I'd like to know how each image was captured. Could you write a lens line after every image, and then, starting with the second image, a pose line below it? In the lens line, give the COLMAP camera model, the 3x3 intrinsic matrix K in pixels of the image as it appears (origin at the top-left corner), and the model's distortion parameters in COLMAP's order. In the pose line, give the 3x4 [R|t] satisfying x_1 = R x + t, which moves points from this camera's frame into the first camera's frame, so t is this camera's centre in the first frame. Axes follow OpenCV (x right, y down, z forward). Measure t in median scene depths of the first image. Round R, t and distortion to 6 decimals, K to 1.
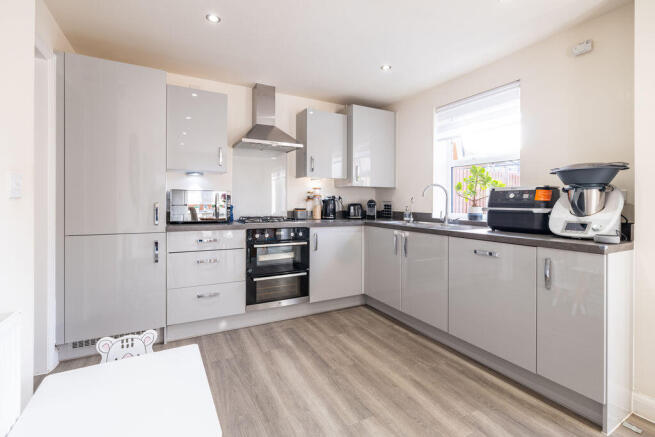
lens RADIAL K [[297.4, 0, 323.6], [0, 297.4, 198.6], [0, 0, 1]] dist [-0.000277, -0.000108]
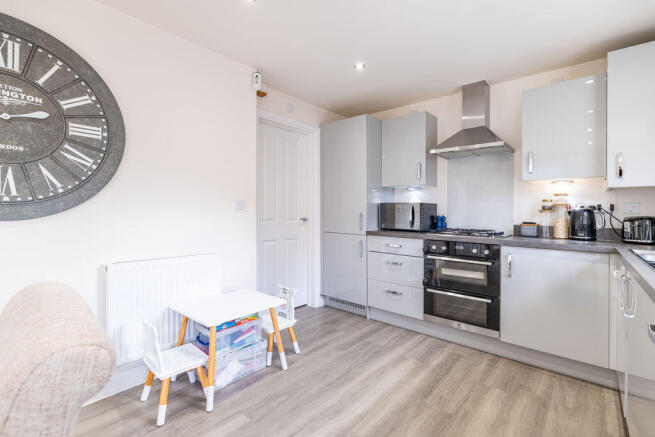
lens RADIAL K [[295.8, 0, 329.9], [0, 295.8, 209.5], [0, 0, 1]] dist [0.000051, 0.000061]
pose [[0.371801, -0.006191, -0.928292, 0.574919], [0.002473, 0.999981, -0.005679, 0.005012], [0.928309, -0.000184, 0.371809, 0.315672]]
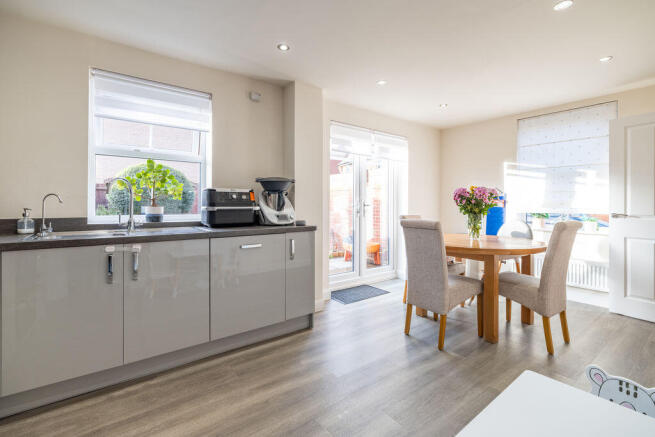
lens RADIAL K [[297.2, 0, 325.6], [0, 297.2, 204.4], [0, 0, 1]] dist [0.000288, -0.000048]
pose [[-0.157351, -0.002438, 0.987540, -0.481211], [-0.009196, 0.999957, 0.001004, 0.014588], [-0.987500, -0.008924, -0.157367, 0.678696]]
